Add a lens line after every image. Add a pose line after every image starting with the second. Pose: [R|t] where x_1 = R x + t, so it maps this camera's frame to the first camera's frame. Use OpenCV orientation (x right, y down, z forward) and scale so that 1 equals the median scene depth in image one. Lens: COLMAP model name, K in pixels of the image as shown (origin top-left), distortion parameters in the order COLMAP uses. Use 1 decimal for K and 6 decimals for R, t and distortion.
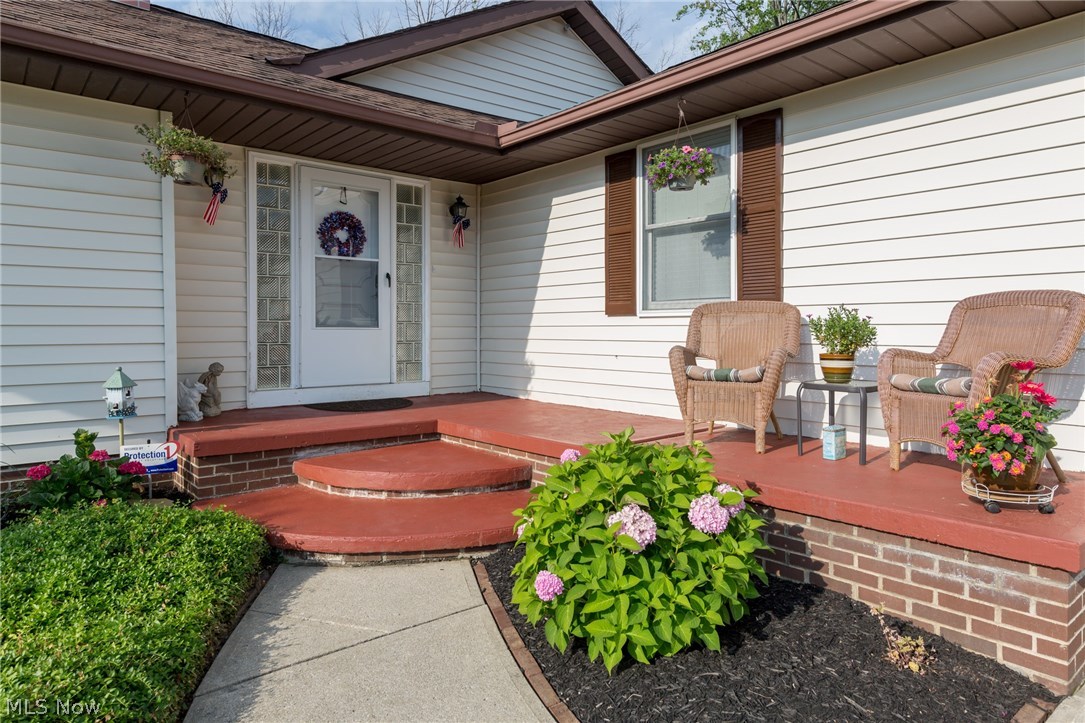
lens RADIAL K [[685.7, 0, 529.4], [0, 685.7, 330.5], [0, 0, 1]] dist [0.007880, 0.000807]
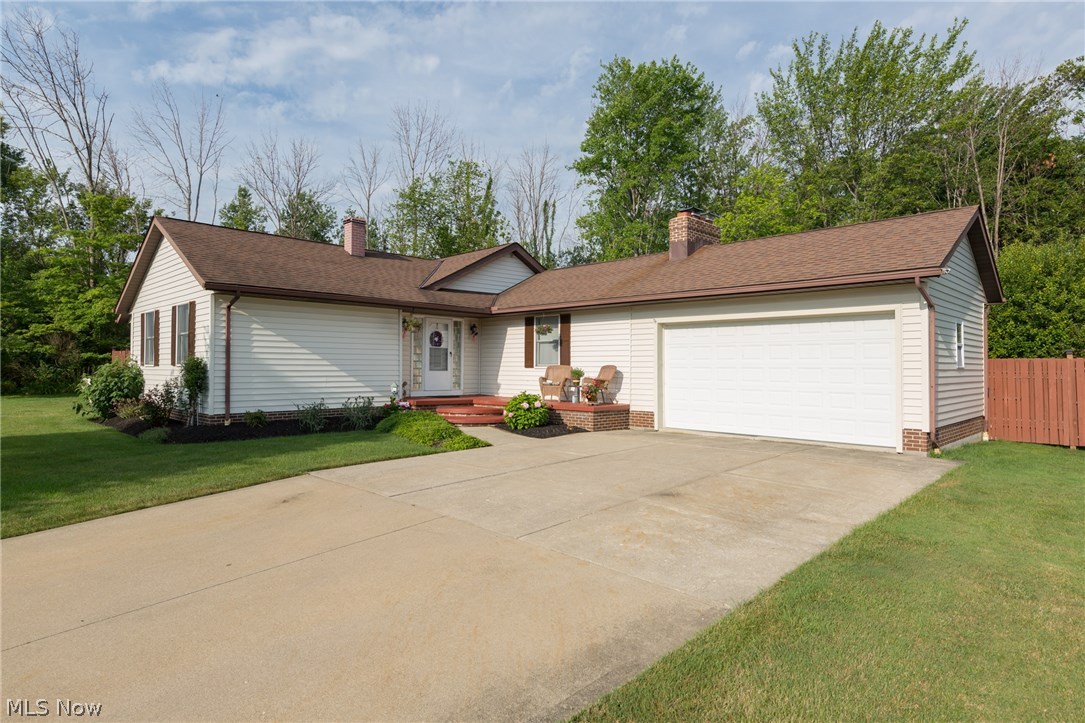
lens RADIAL K [[620.4, 0, 535.0], [0, 620.4, 358.0], [0, 0, 1]] dist [0.002793, 0.002811]
pose [[0.994542, 0.008038, 0.104026, -0.159632], [-0.006083, 0.999799, -0.019099, -0.013647], [-0.104158, 0.018362, 0.994391, -2.118816]]
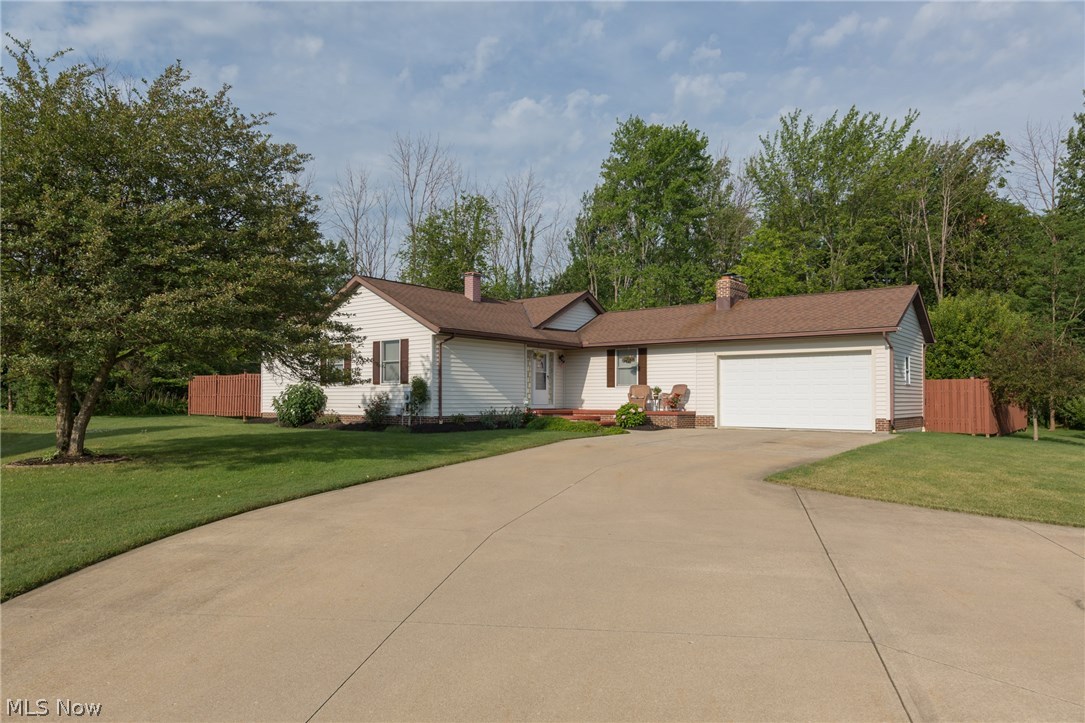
lens RADIAL K [[728.1, 0, 540.2], [0, 728.1, 397.1], [0, 0, 1]] dist [0.026783, -0.003385]
pose [[0.973673, 0.005238, 0.227890, -1.513735], [-0.003366, 0.999957, -0.008602, 0.091245], [-0.227925, 0.007609, 0.973649, -3.785779]]
